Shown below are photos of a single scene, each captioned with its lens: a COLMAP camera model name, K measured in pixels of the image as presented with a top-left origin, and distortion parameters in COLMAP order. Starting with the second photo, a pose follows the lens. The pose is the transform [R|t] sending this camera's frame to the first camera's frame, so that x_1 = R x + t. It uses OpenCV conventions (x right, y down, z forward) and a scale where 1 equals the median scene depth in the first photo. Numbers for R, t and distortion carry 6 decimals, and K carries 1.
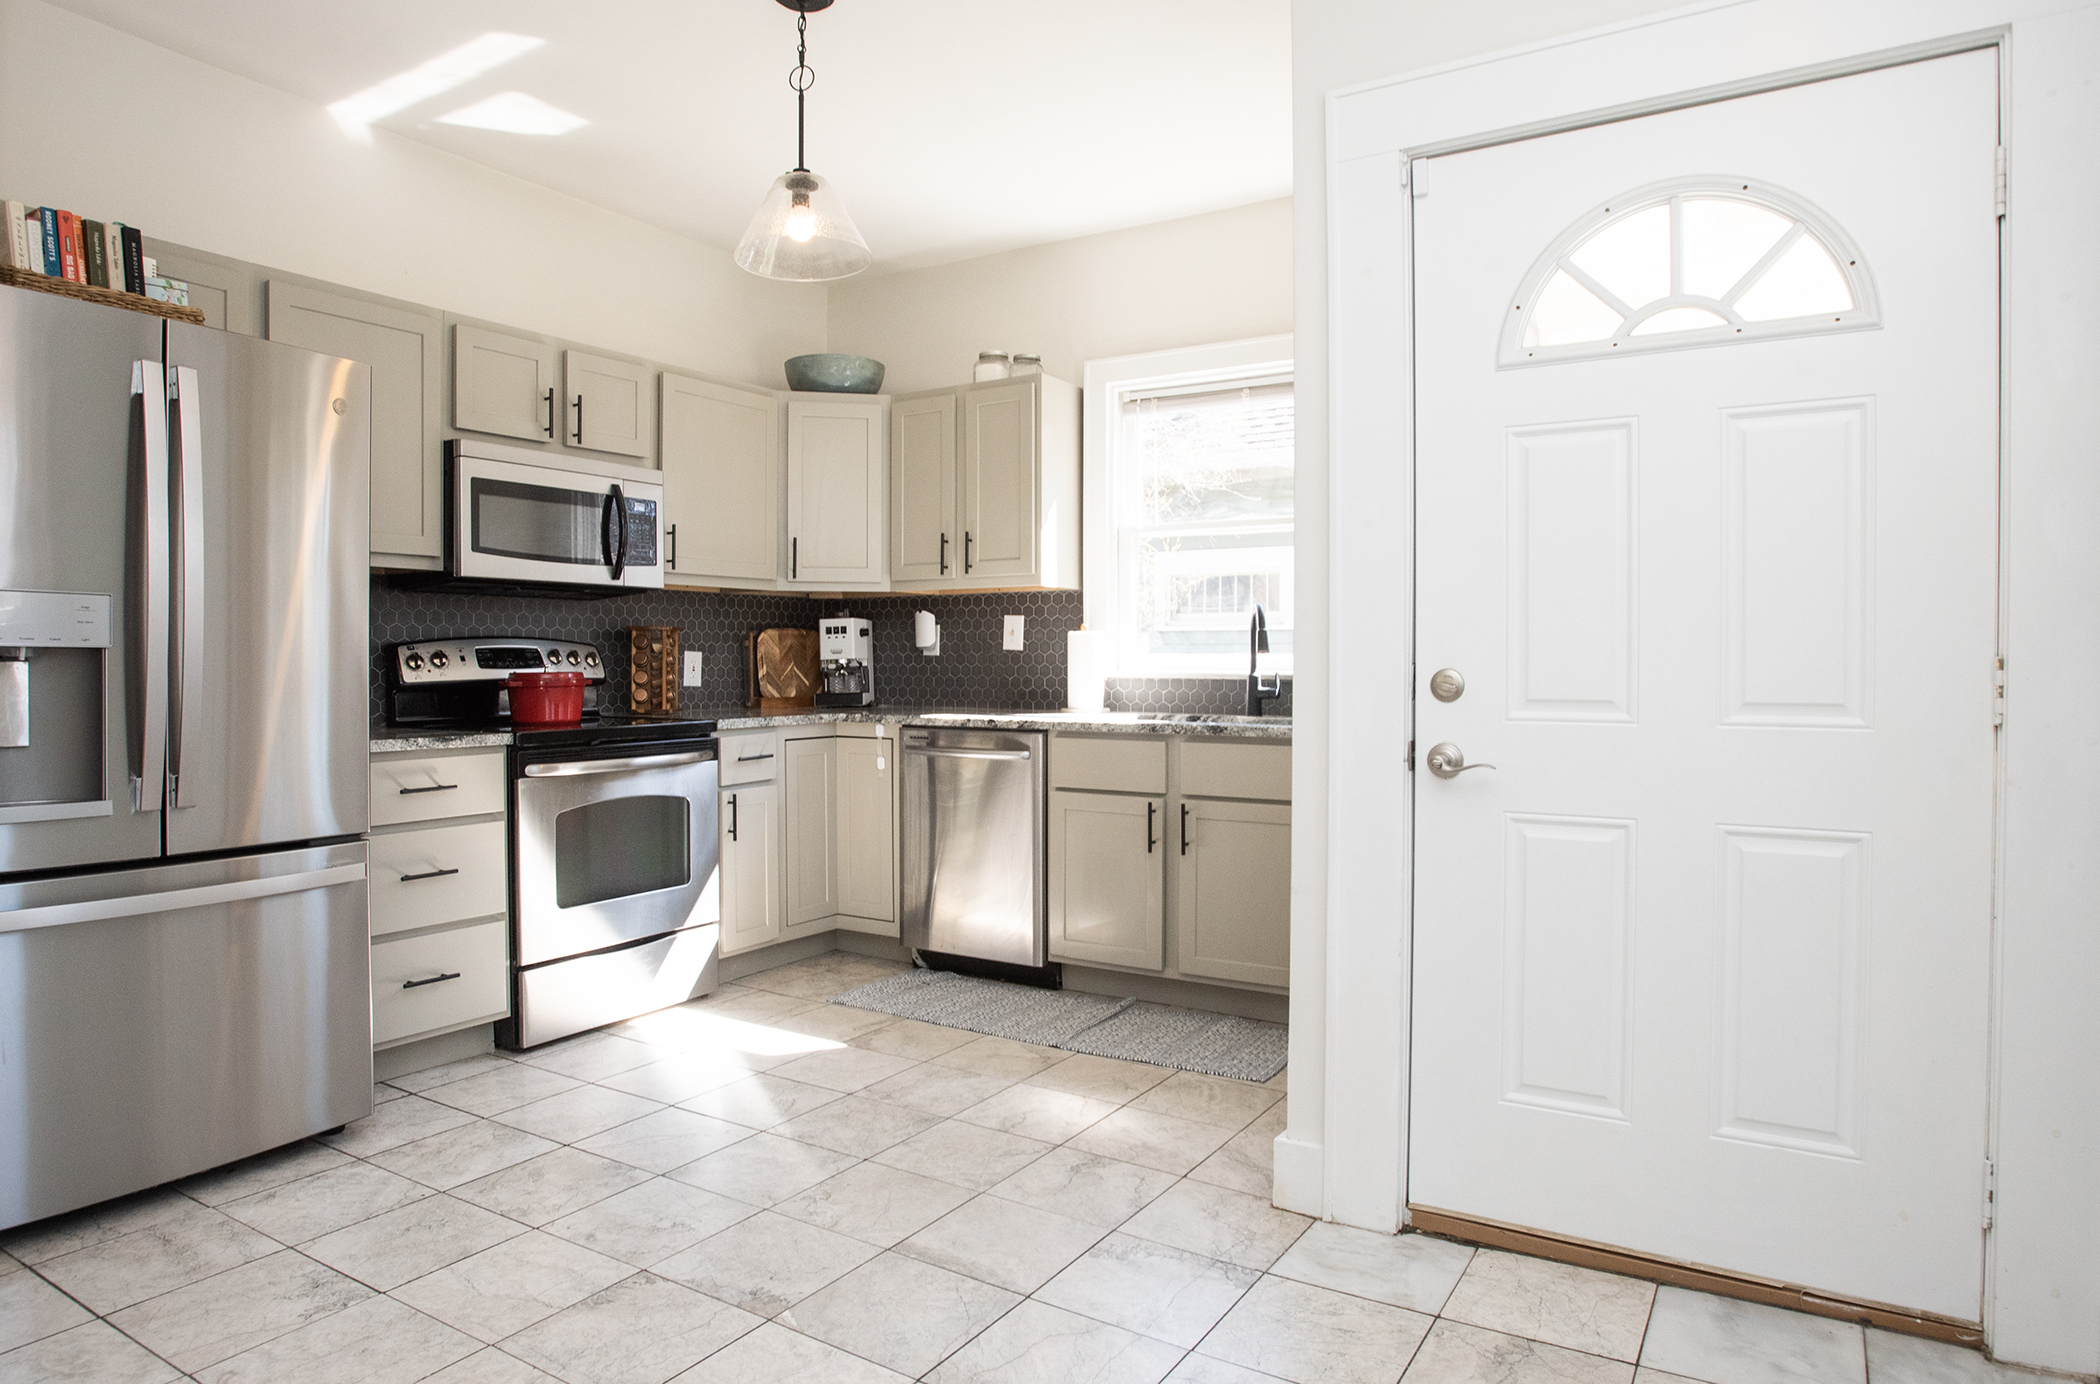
lens RADIAL K [[1241.7, 0, 1050.0], [0, 1241.7, 692.0], [0, 0, 1]] dist [-0.001611, 0.000340]
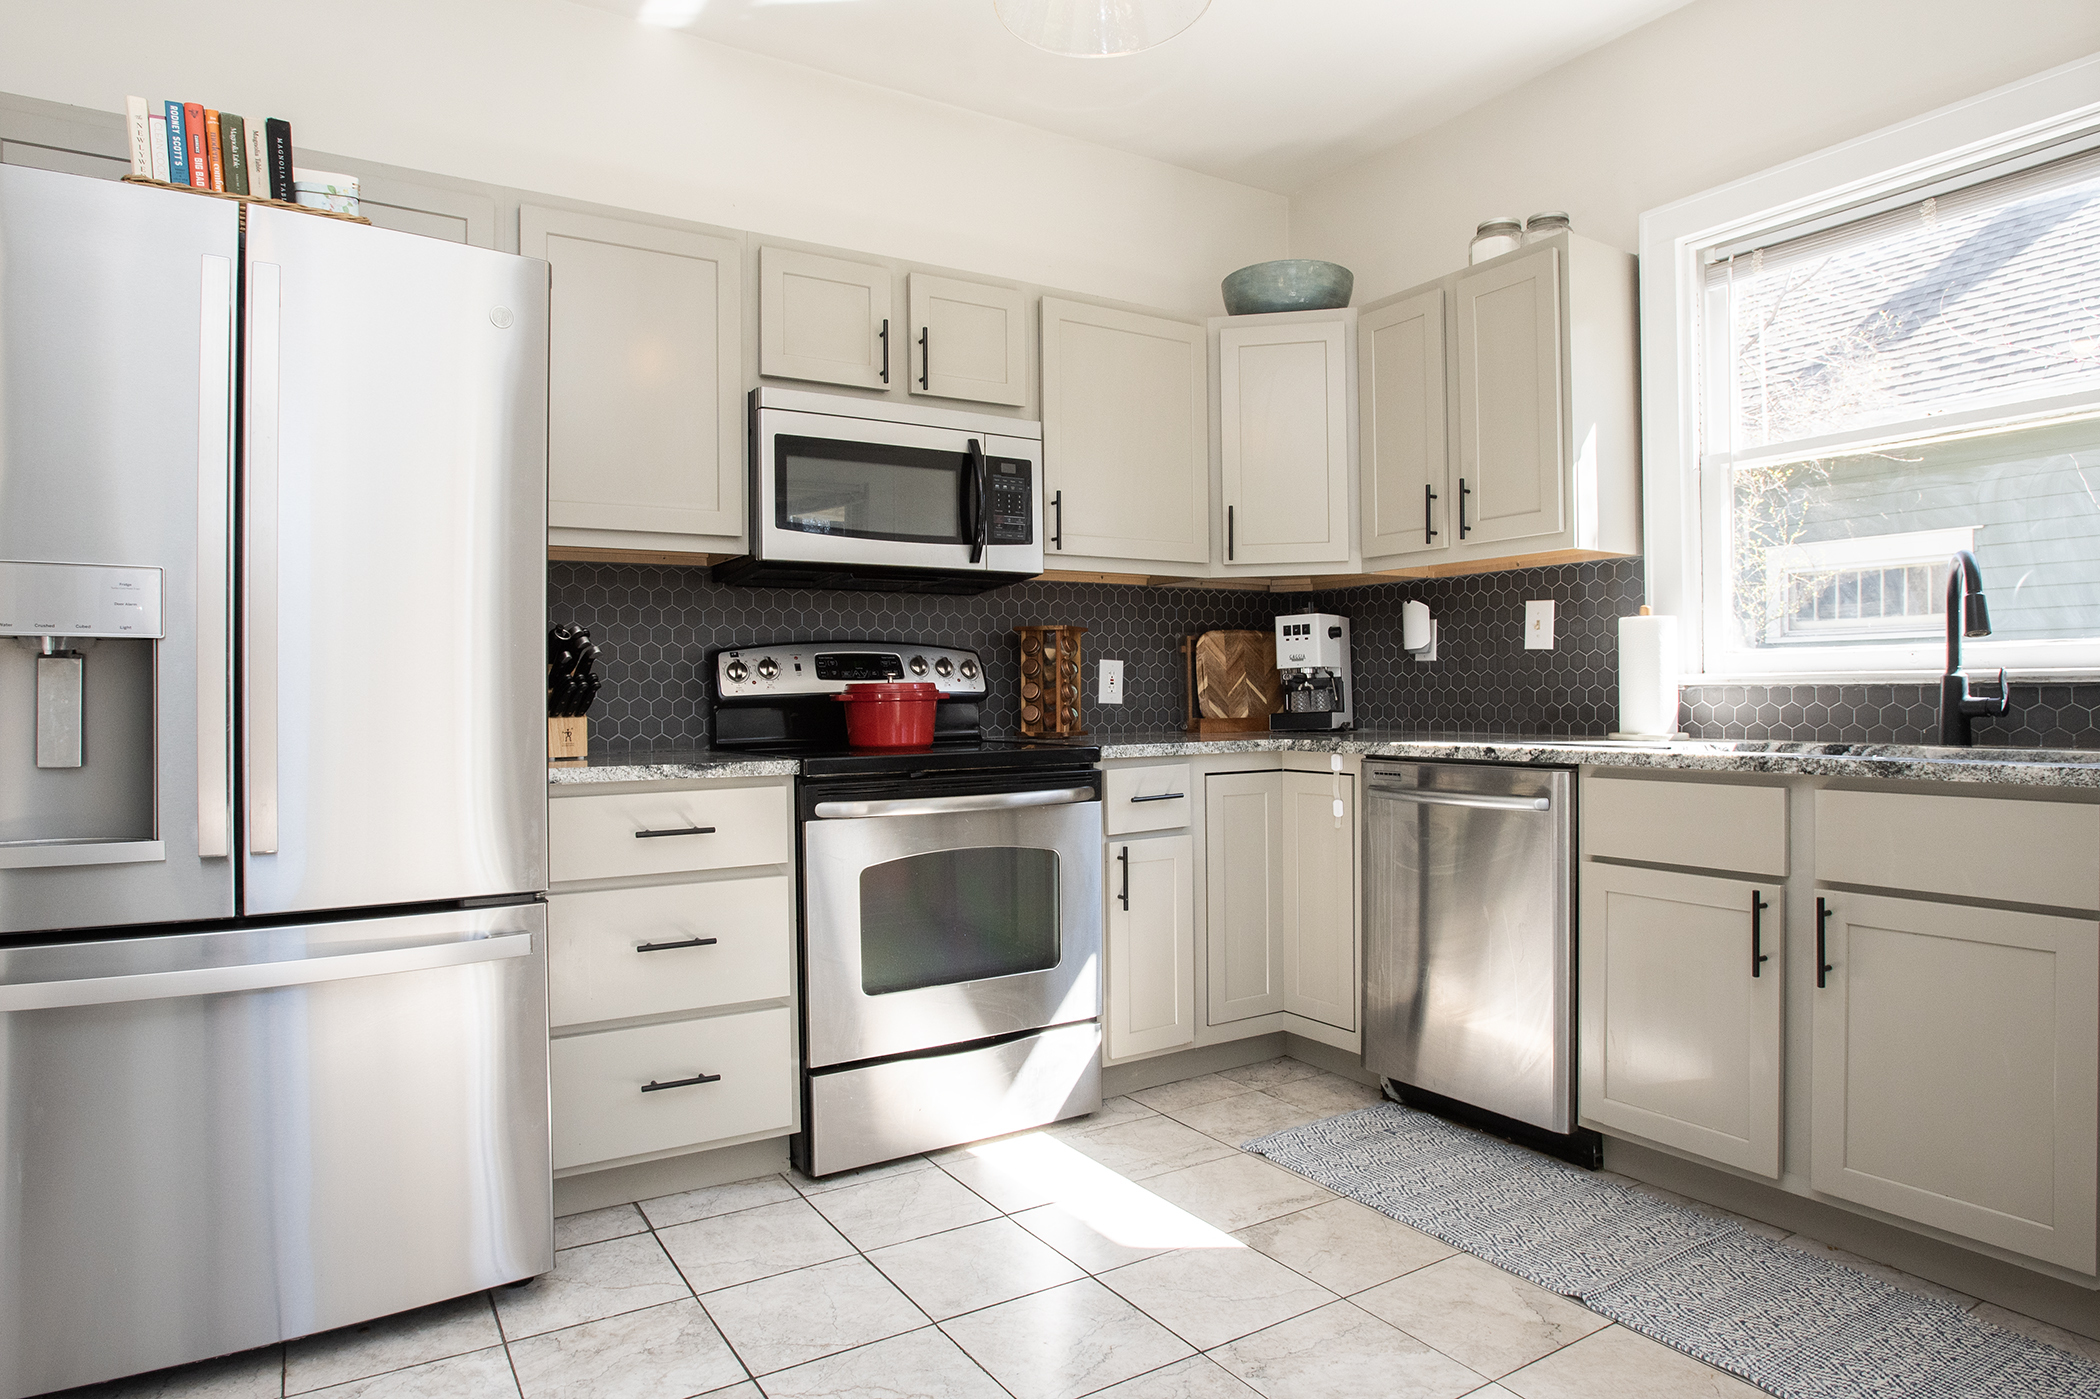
lens RADIAL K [[1218.3, 0, 1083.7], [0, 1218.3, 701.2], [0, 0, 1]] dist [-0.071595, 0.040749]
pose [[0.905709, -0.007195, -0.423839, 0.029868], [-0.000103, 0.999852, -0.017193, 0.008015], [0.423900, 0.015615, 0.905574, 0.323645]]
